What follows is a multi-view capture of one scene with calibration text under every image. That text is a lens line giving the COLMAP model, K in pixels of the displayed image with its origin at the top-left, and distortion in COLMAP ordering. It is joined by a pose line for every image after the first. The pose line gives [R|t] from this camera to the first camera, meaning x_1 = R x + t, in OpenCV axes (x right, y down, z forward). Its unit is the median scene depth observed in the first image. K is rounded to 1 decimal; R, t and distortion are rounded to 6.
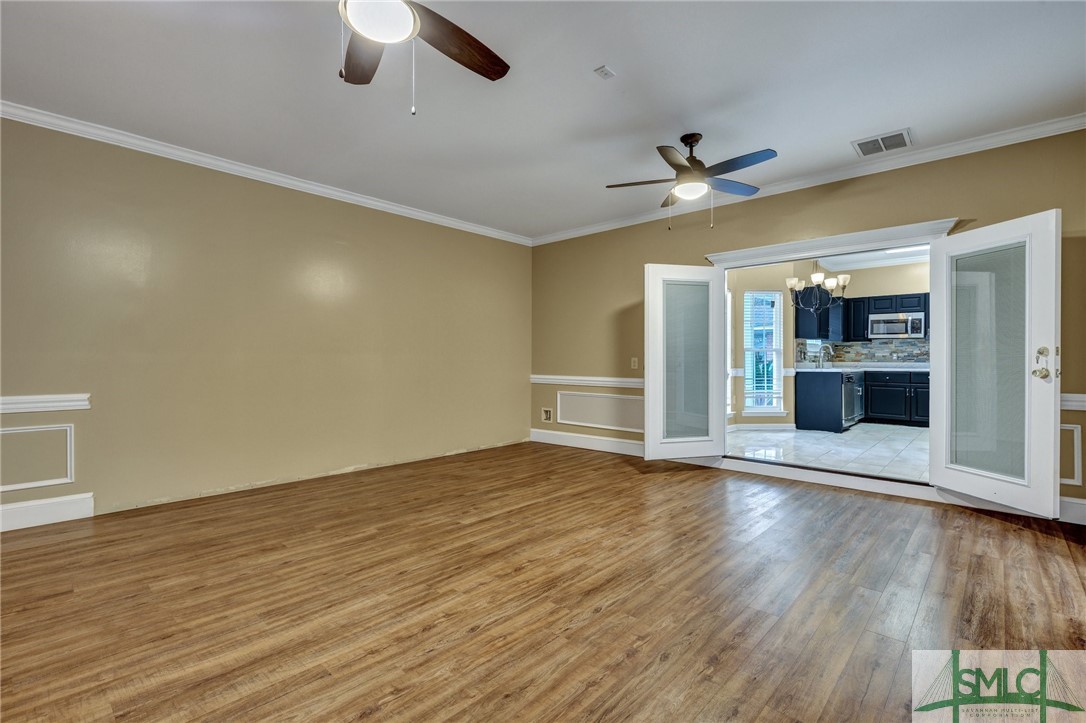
lens RADIAL K [[495.8, 0, 545.3], [0, 495.8, 362.7], [0, 0, 1]] dist [-0.002373, -0.000382]
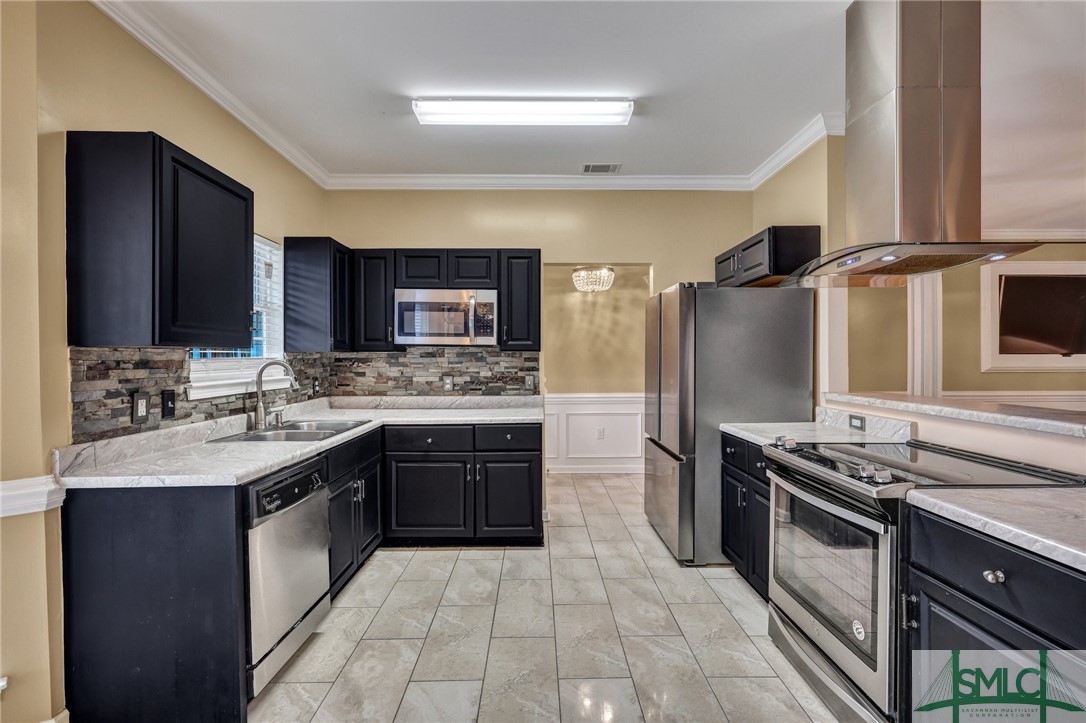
lens RADIAL K [[495.8, 0, 544.7], [0, 495.8, 361.1], [0, 0, 1]] dist [-0.002373, -0.000382]
pose [[0.729057, -0.011050, 0.684364, 0.711158], [0.010374, 0.999933, 0.005093, -0.056049], [-0.684374, 0.003387, 0.729123, 0.936931]]
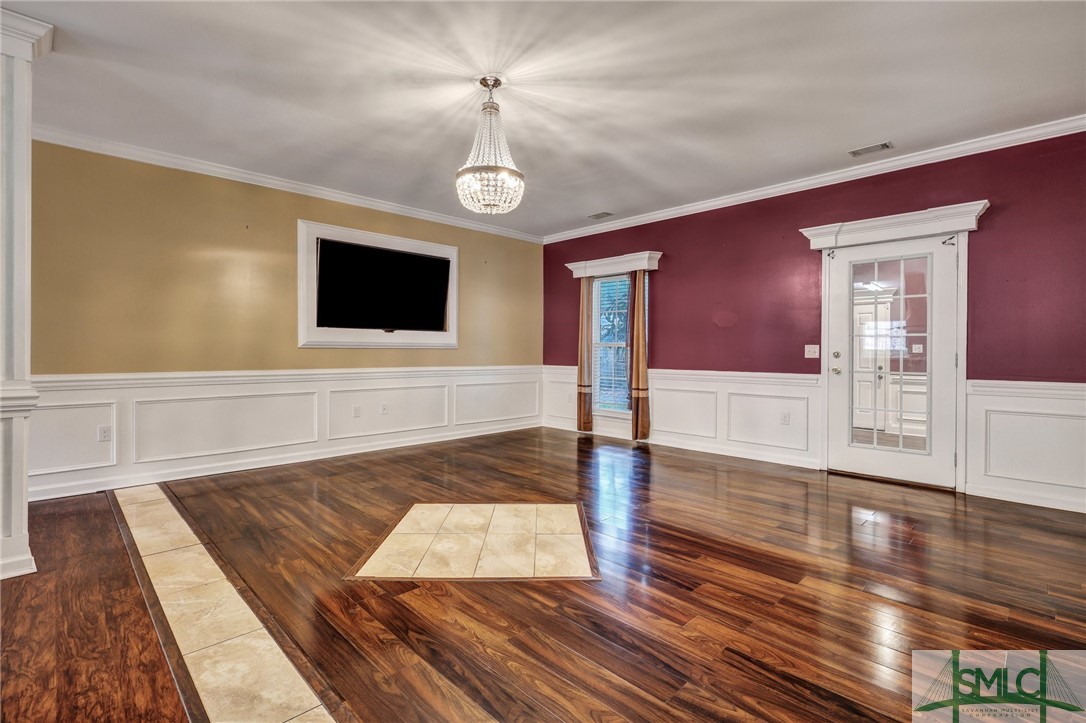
lens RADIAL K [[495.8, 0, 556.3], [0, 495.8, 352.8], [0, 0, 1]] dist [-0.002373, -0.000382]
pose [[0.041917, -0.005820, 0.999104, 1.231839], [0.003105, 0.999979, 0.005695, -0.010614], [-0.999116, 0.002863, 0.041934, 0.553384]]
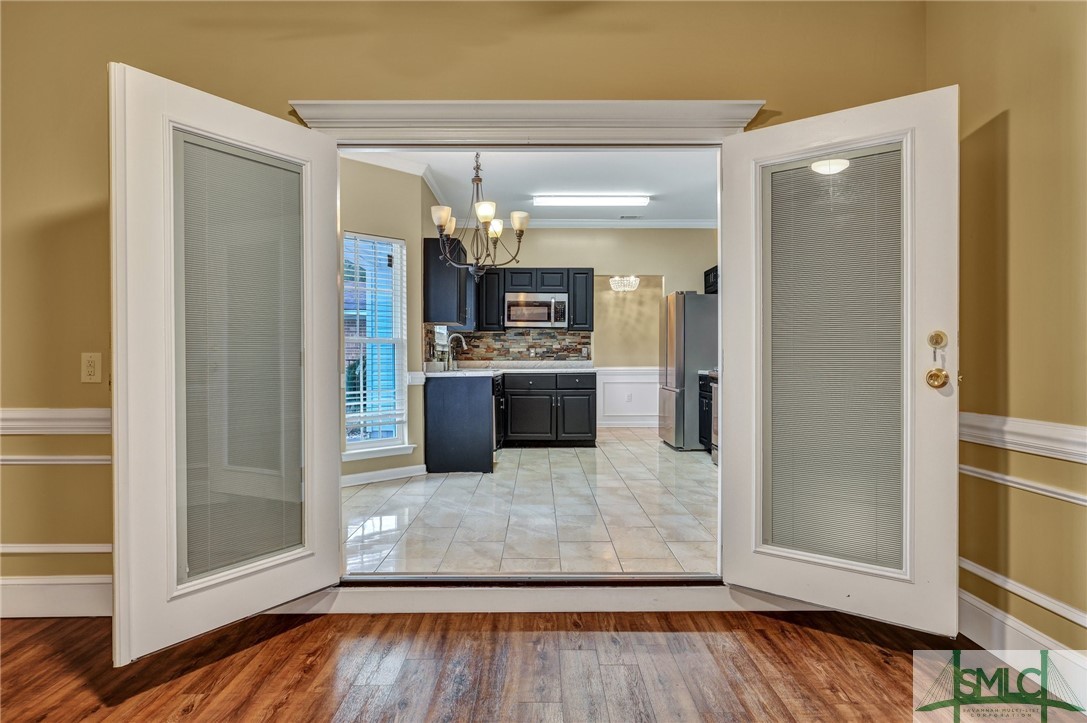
lens RADIAL K [[646.9, 0, 545.6], [0, 646.9, 364.1], [0, 0, 1]] dist [0.011544, 0.002742]
pose [[0.733221, -0.010289, 0.679913, 0.108619], [0.008648, 0.999946, 0.005805, -0.001711], [-0.679936, 0.001623, 0.733270, 0.449174]]
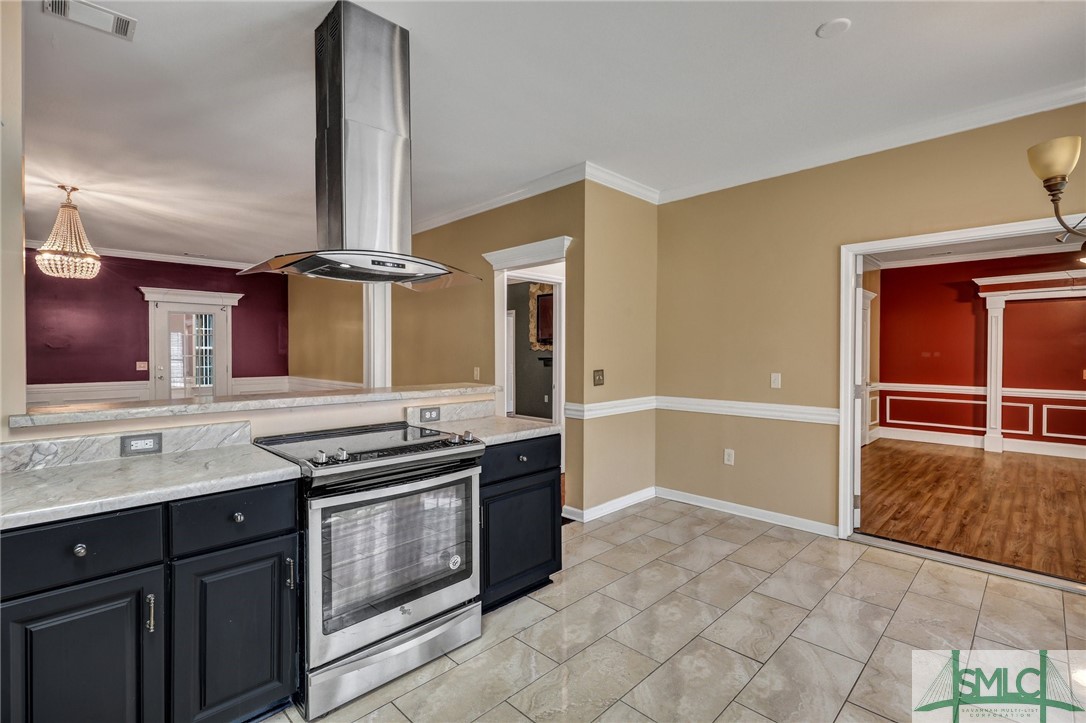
lens RADIAL K [[495.8, 0, 543.0], [0, 495.8, 356.9], [0, 0, 1]] dist [-0.002373, -0.000382]
pose [[-0.999119, -0.003512, 0.041829, 0.982933], [-0.002786, 0.999845, 0.017401, -0.058028], [-0.041884, 0.017269, -0.998973, 1.436311]]
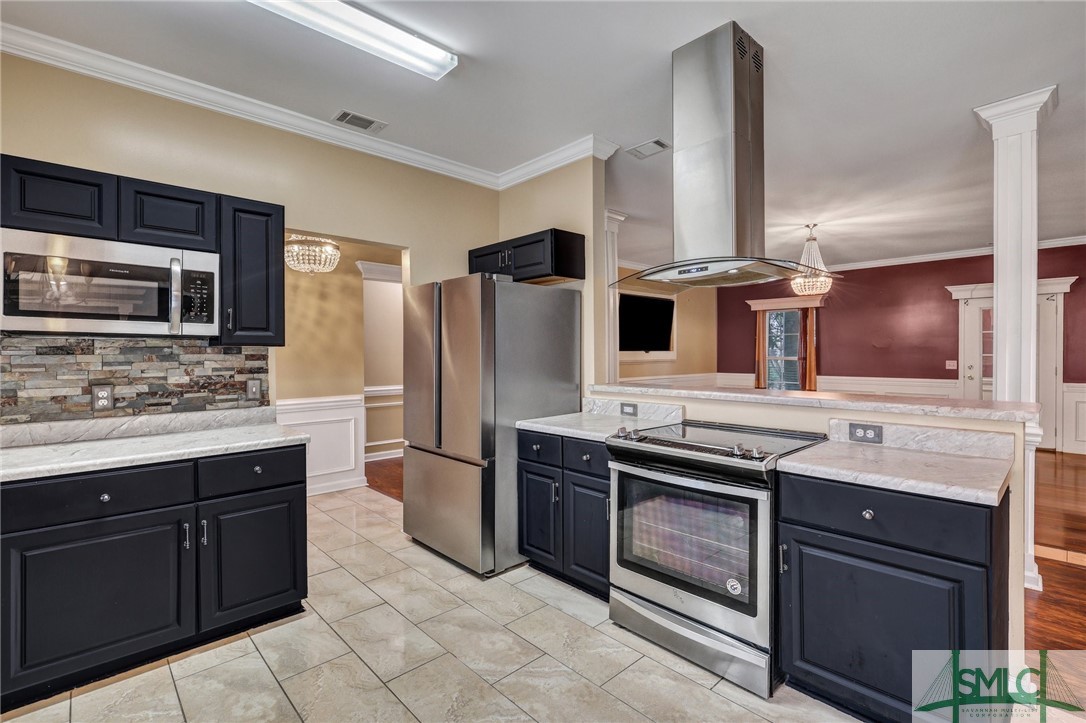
lens RADIAL K [[495.8, 0, 546.8], [0, 495.8, 356.5], [0, 0, 1]] dist [-0.002373, -0.000382]
pose [[0.074305, -0.012064, 0.997163, 0.695155], [0.012086, 0.999864, 0.011196, -0.057892], [-0.997162, 0.011220, 0.074441, 1.141059]]
